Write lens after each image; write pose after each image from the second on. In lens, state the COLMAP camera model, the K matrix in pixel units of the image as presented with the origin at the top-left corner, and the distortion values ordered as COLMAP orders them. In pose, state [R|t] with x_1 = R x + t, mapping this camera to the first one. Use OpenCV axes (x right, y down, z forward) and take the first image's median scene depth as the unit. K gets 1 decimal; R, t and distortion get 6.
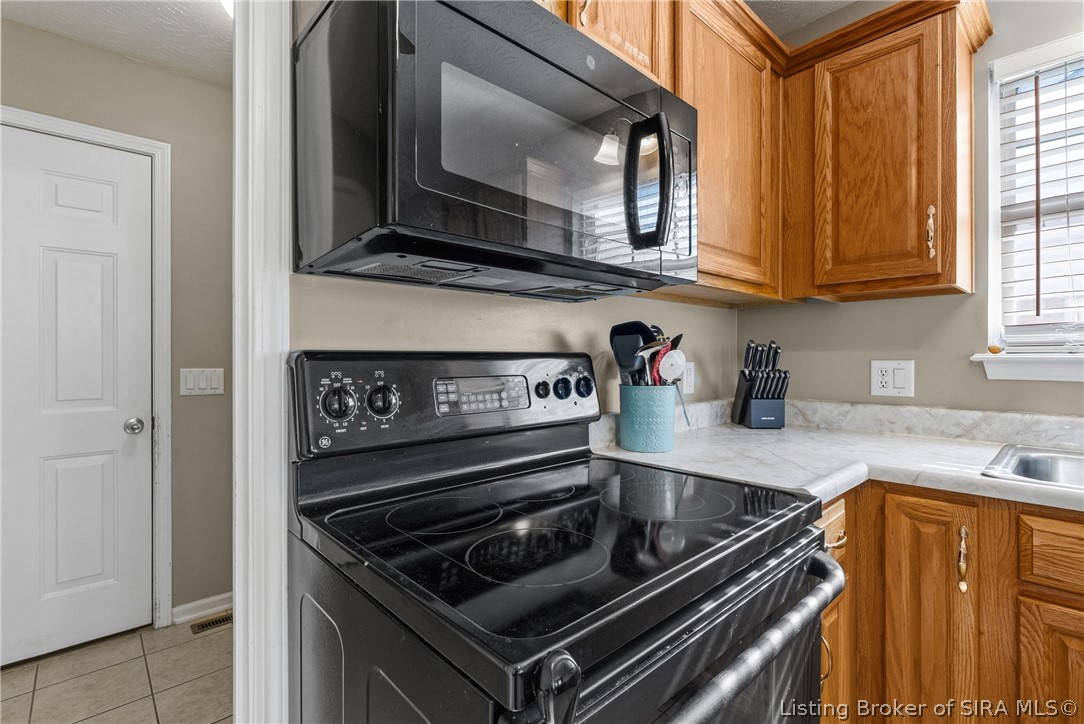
lens RADIAL K [[497.8, 0, 548.0], [0, 497.8, 357.3], [0, 0, 1]] dist [-0.001964, 0.000922]
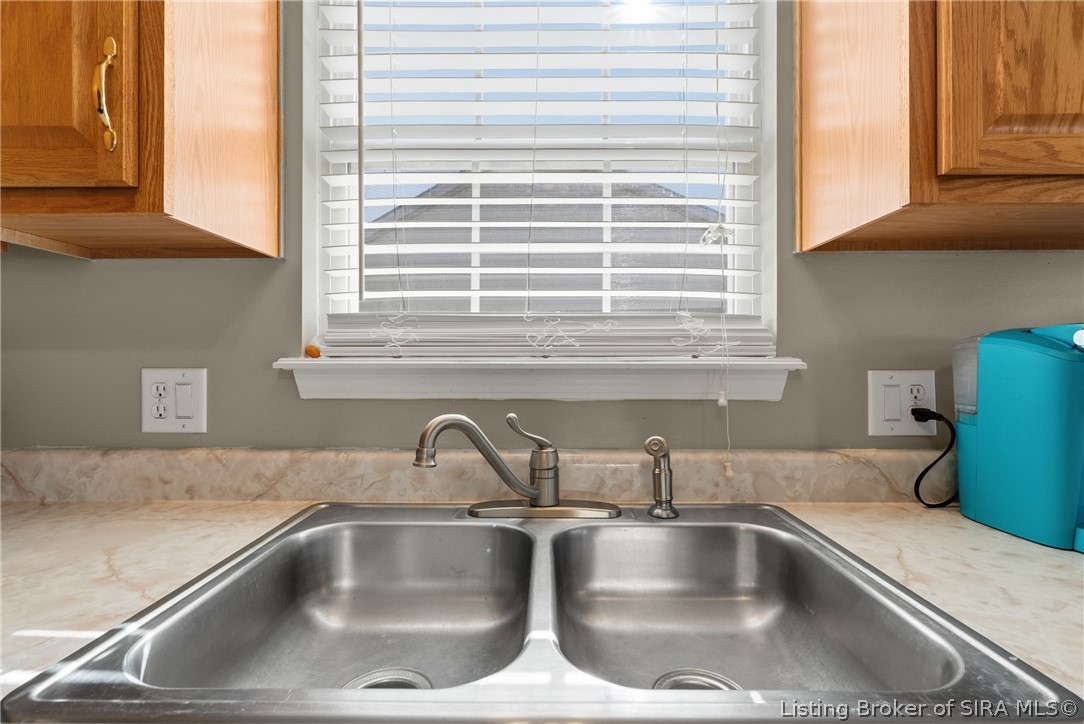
lens RADIAL K [[497.8, 0, 543.9], [0, 497.8, 362.4], [0, 0, 1]] dist [-0.001964, 0.000922]
pose [[0.686807, -0.000448, 0.726840, 0.650792], [-0.001398, 0.999997, 0.001937, -0.003051], [-0.726838, -0.002347, 0.686805, 0.356232]]
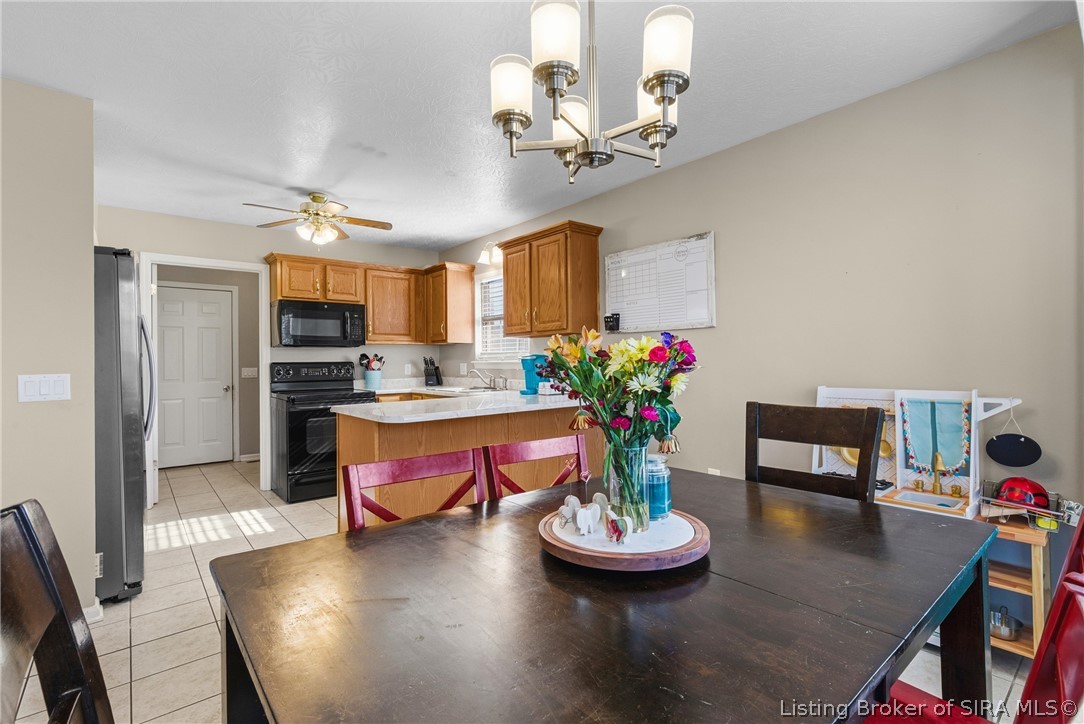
lens RADIAL K [[497.8, 0, 535.9], [0, 497.8, 361.5], [0, 0, 1]] dist [-0.001964, 0.000922]
pose [[0.998282, -0.007746, -0.058073, 1.524666], [0.007856, 0.999968, 0.001665, -0.006616], [0.058059, -0.002119, 0.998311, -2.409039]]
